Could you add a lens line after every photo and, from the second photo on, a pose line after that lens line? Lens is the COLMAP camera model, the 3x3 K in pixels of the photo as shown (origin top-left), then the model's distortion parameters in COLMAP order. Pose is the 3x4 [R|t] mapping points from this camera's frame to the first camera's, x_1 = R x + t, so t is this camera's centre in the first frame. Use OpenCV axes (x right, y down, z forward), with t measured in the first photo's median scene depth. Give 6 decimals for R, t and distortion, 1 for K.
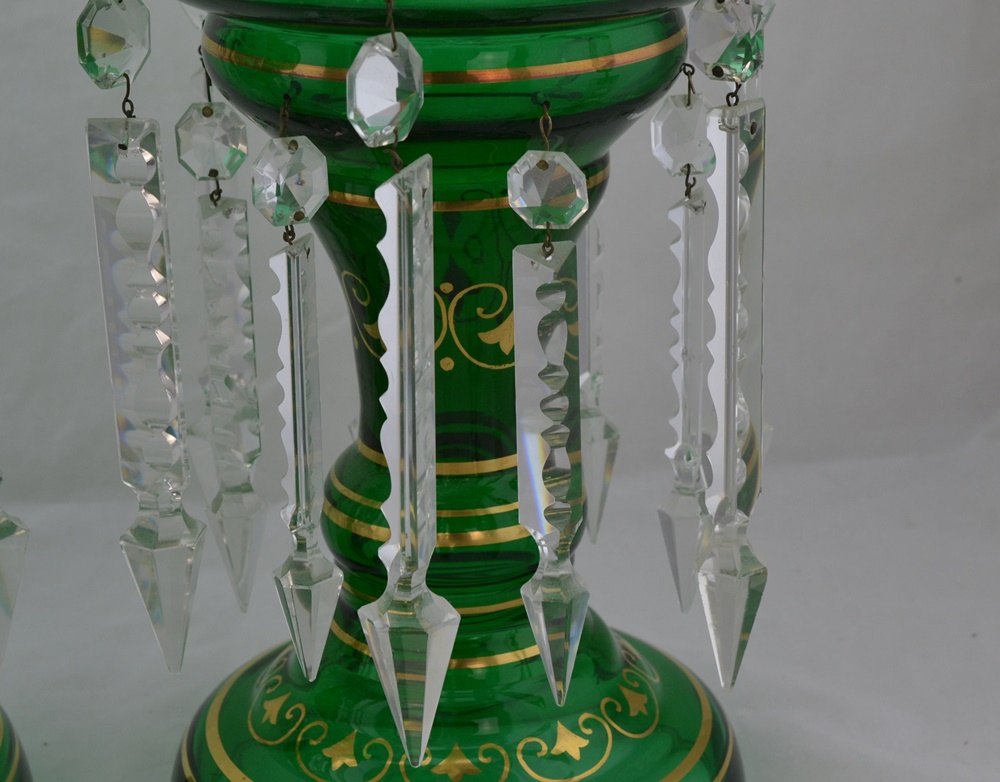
lens RADIAL K [[2174.7, 0, 548.5], [0, 2174.7, 376.7], [0, 0, 1]] dist [0.013027, 0.000000]
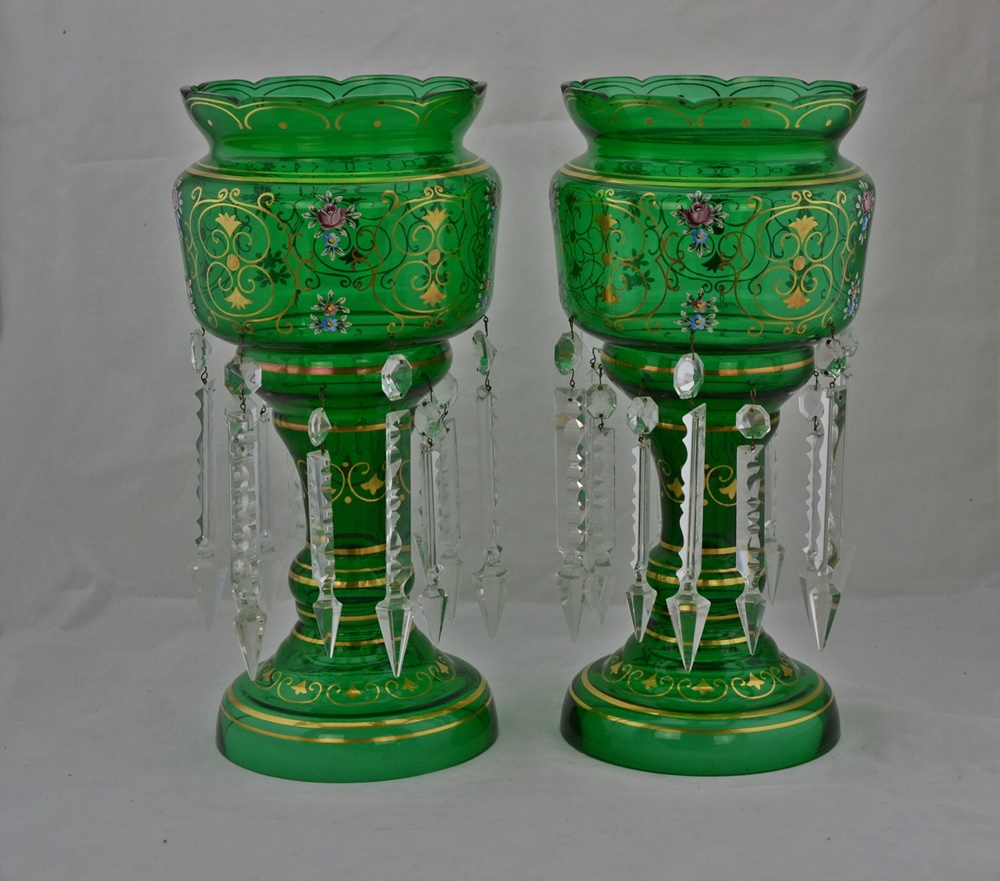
lens RADIAL K [[2391.6, 0, 544.1], [0, 2391.6, 452.4], [0, 0, 1]] dist [-0.044898, 0.000000]
pose [[0.997069, 0.025450, -0.072147, -0.035590], [-0.034551, 0.991192, -0.127844, 0.264105], [0.068258, 0.129962, 0.989167, -1.447894]]
